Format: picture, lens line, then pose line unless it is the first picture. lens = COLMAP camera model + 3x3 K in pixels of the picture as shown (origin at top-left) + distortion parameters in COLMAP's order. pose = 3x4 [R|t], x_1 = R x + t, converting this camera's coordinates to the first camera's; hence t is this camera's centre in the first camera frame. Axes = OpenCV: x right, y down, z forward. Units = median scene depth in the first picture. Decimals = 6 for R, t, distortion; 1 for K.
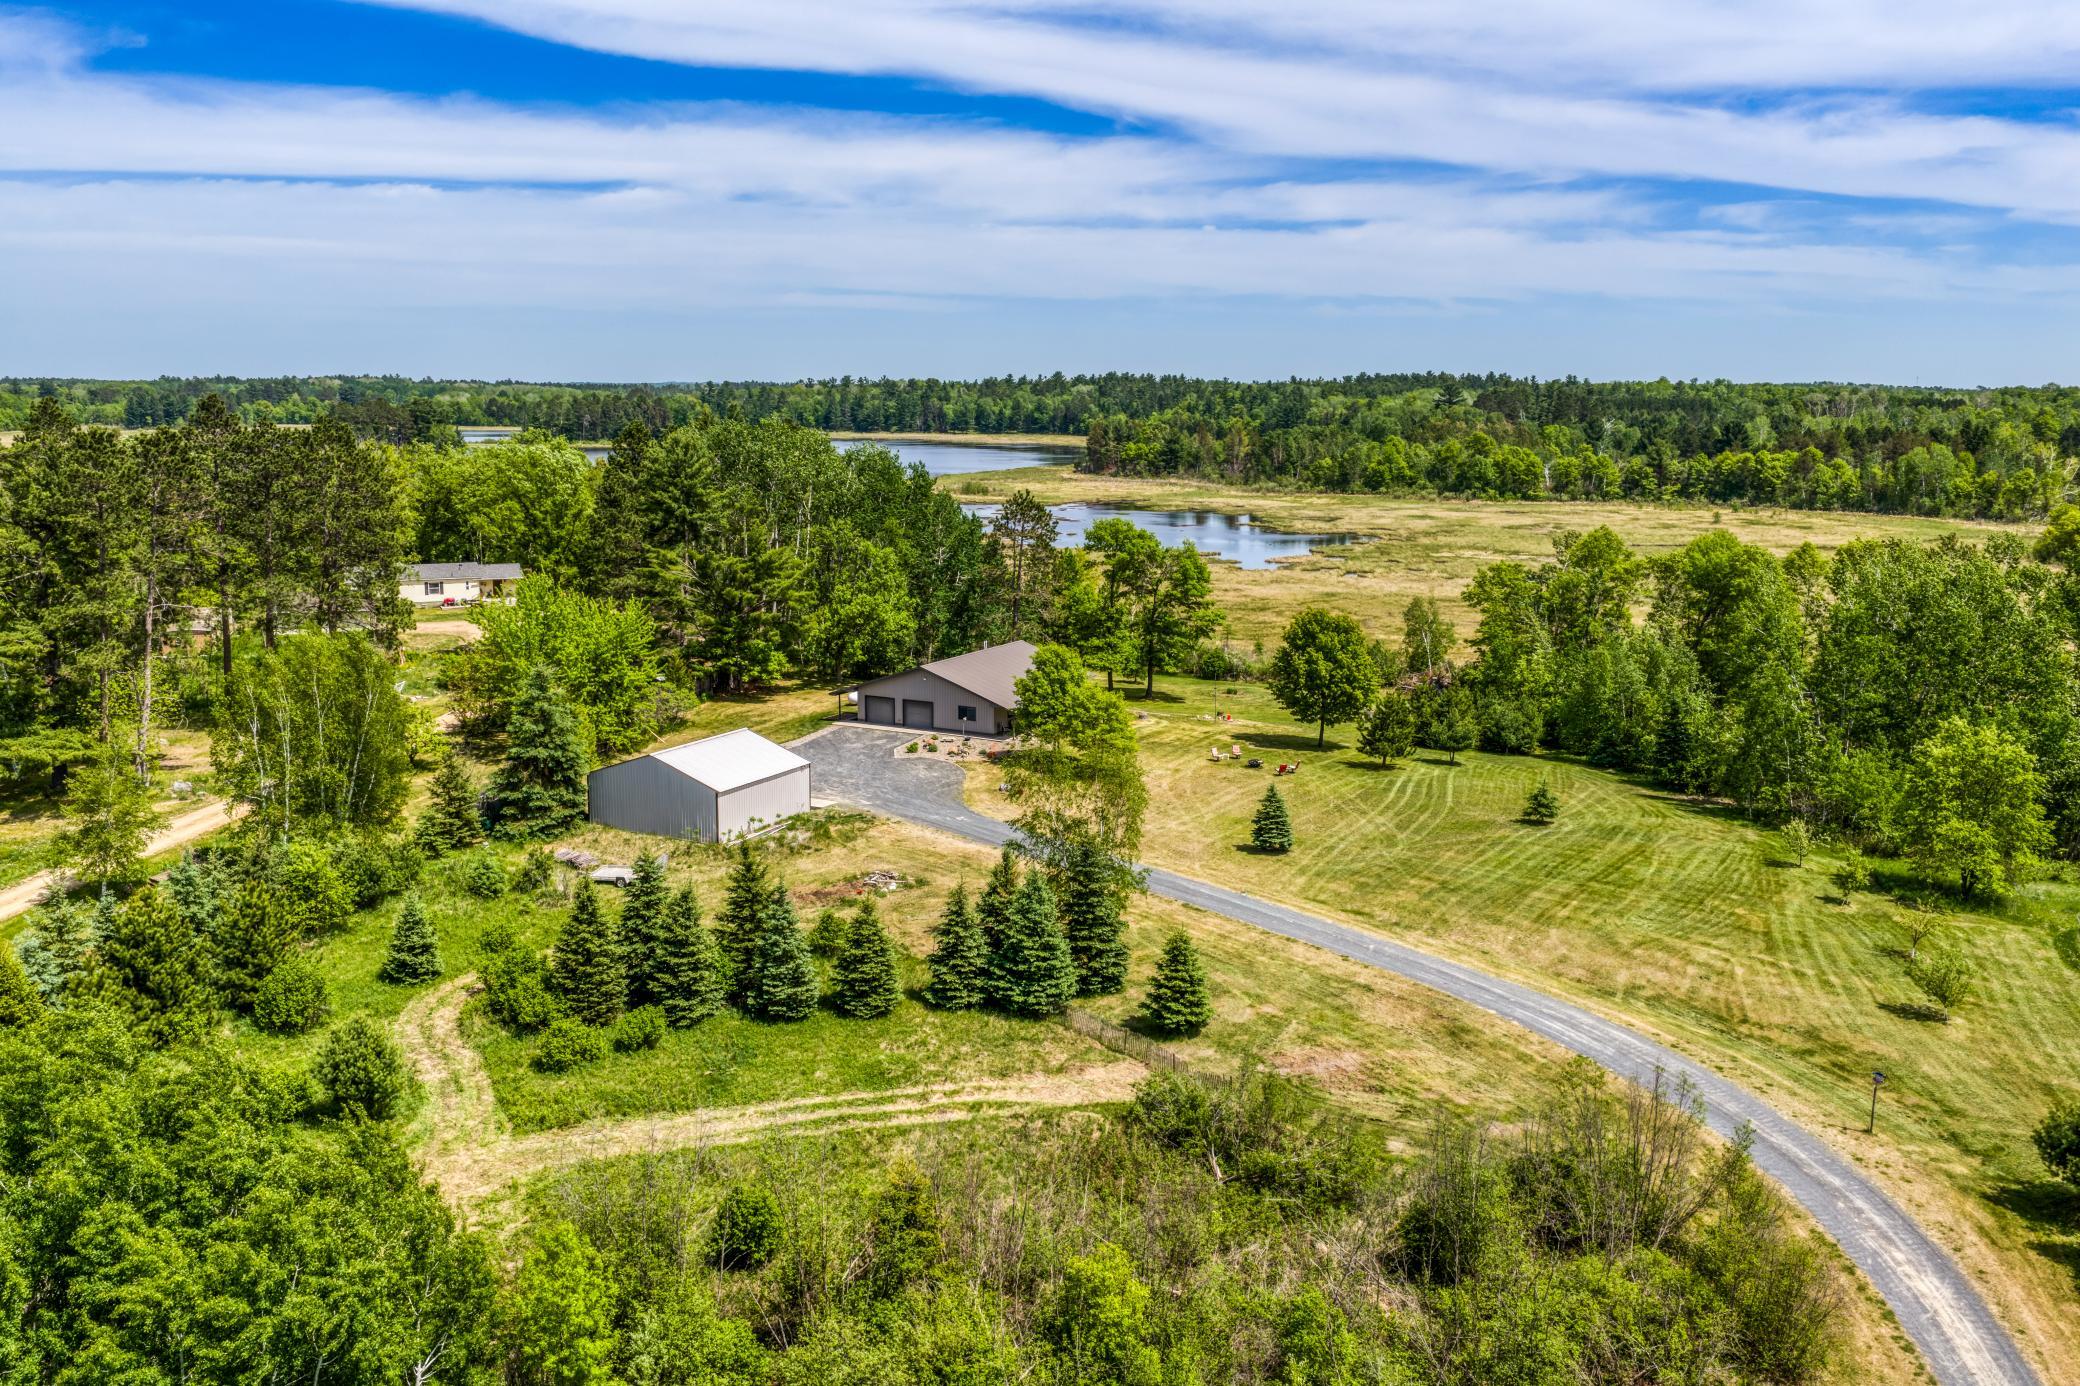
lens RADIAL K [[1716.7, 0, 1036.9], [0, 1716.7, 697.6], [0, 0, 1]] dist [0.032719, -0.060083]
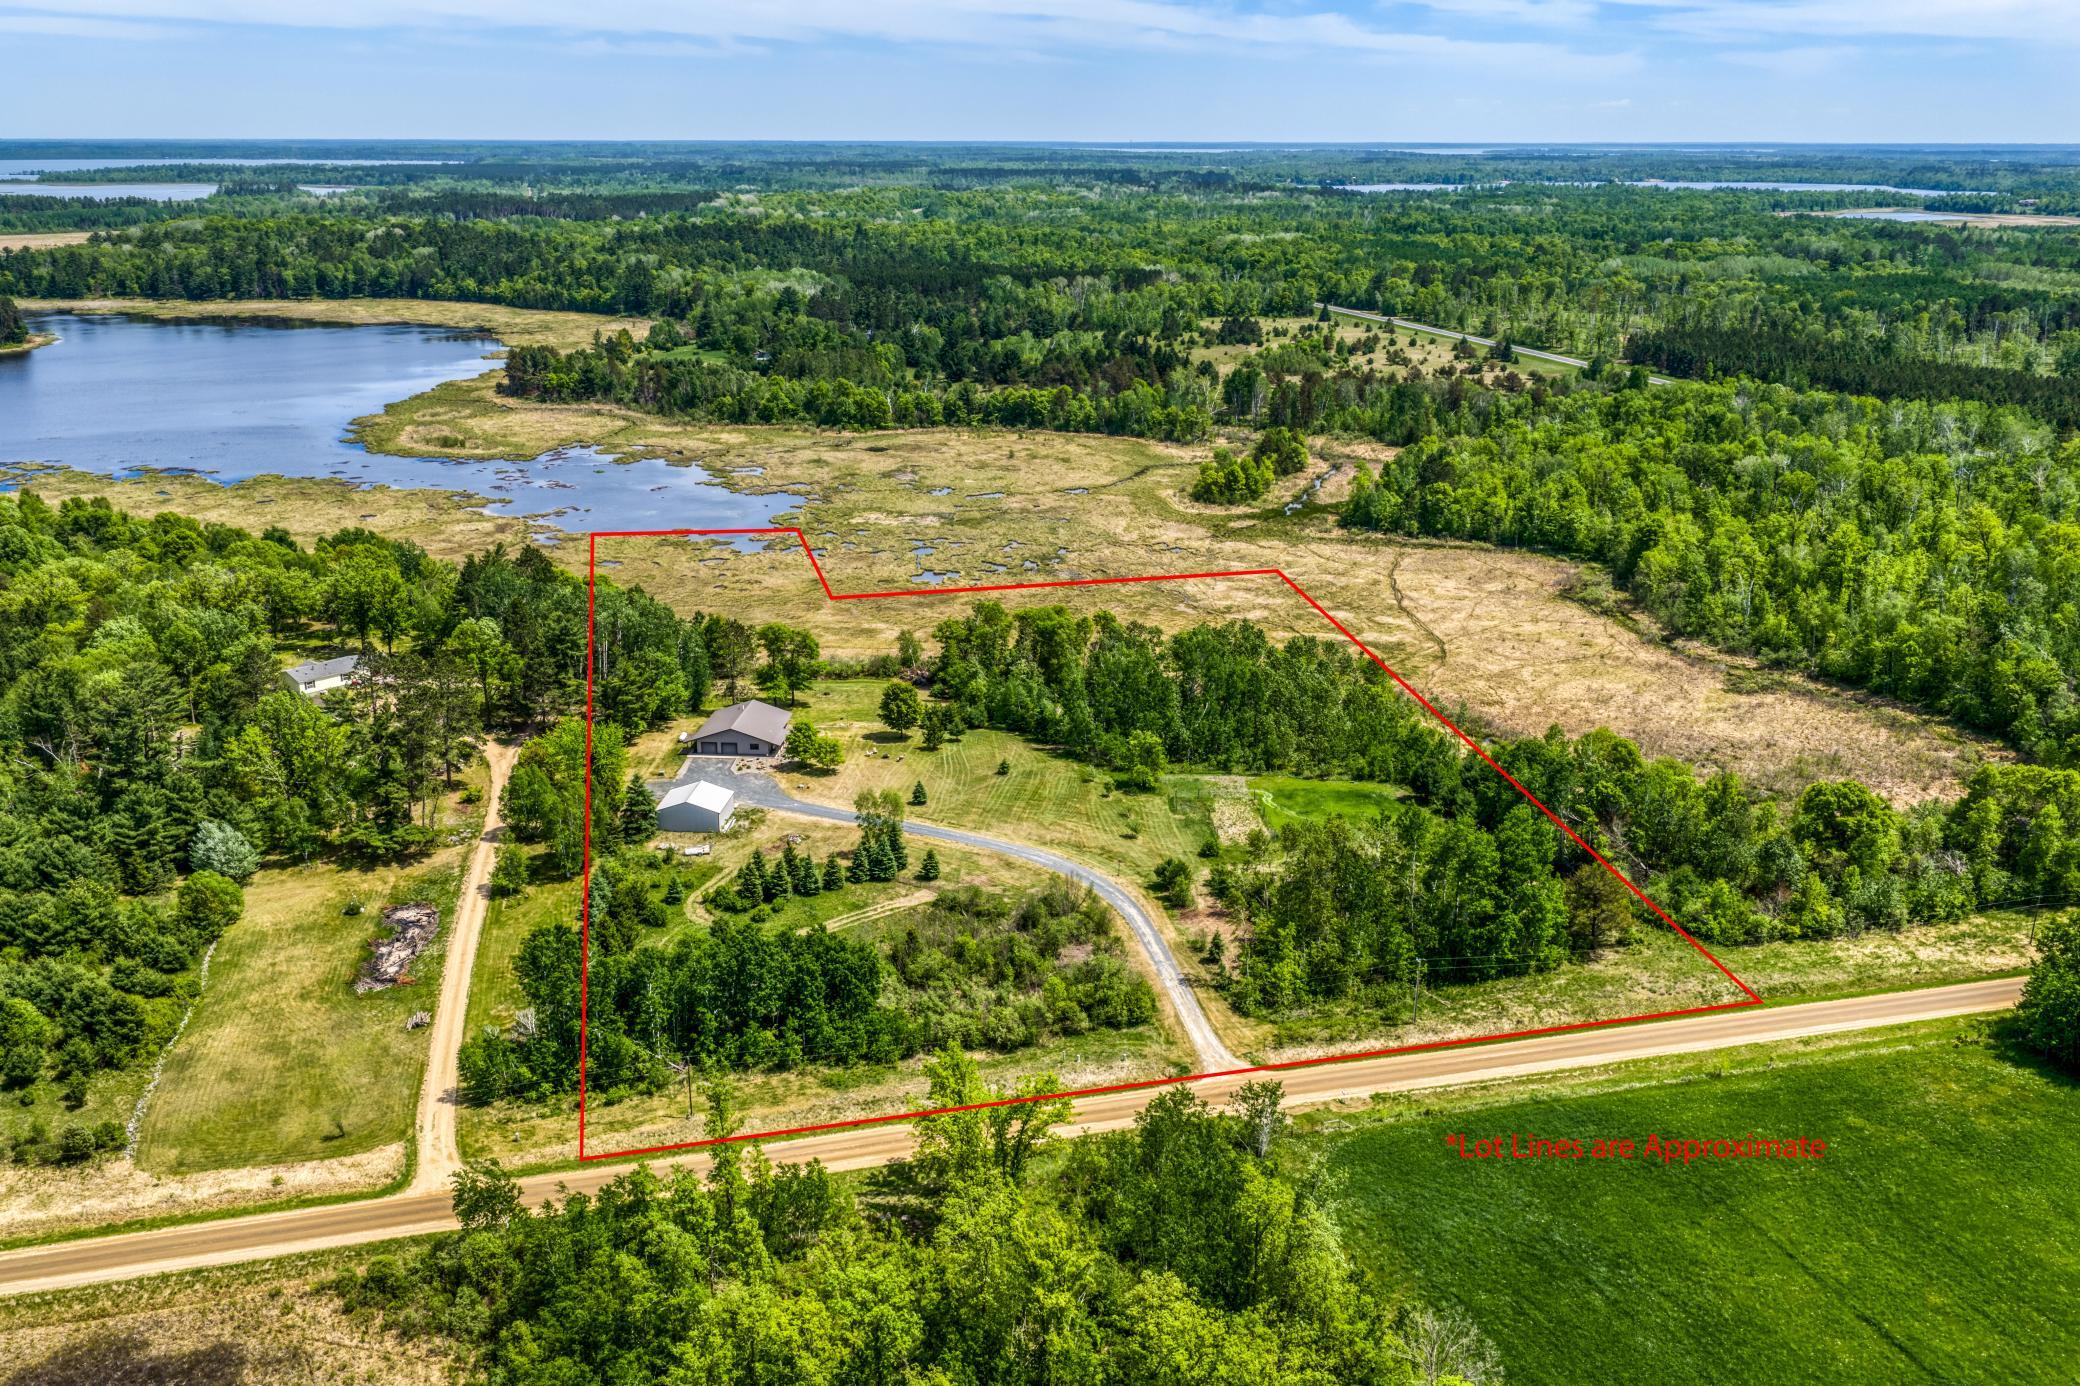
lens RADIAL K [[1716.7, 0, 1036.9], [0, 1716.7, 697.6], [0, 0, 1]] dist [0.032719, -0.060083]
pose [[0.915815, -0.125929, 0.381347, -0.720387], [0.071817, 0.985613, 0.153000, -0.485786], [-0.395127, -0.112732, 0.911683, -1.563650]]
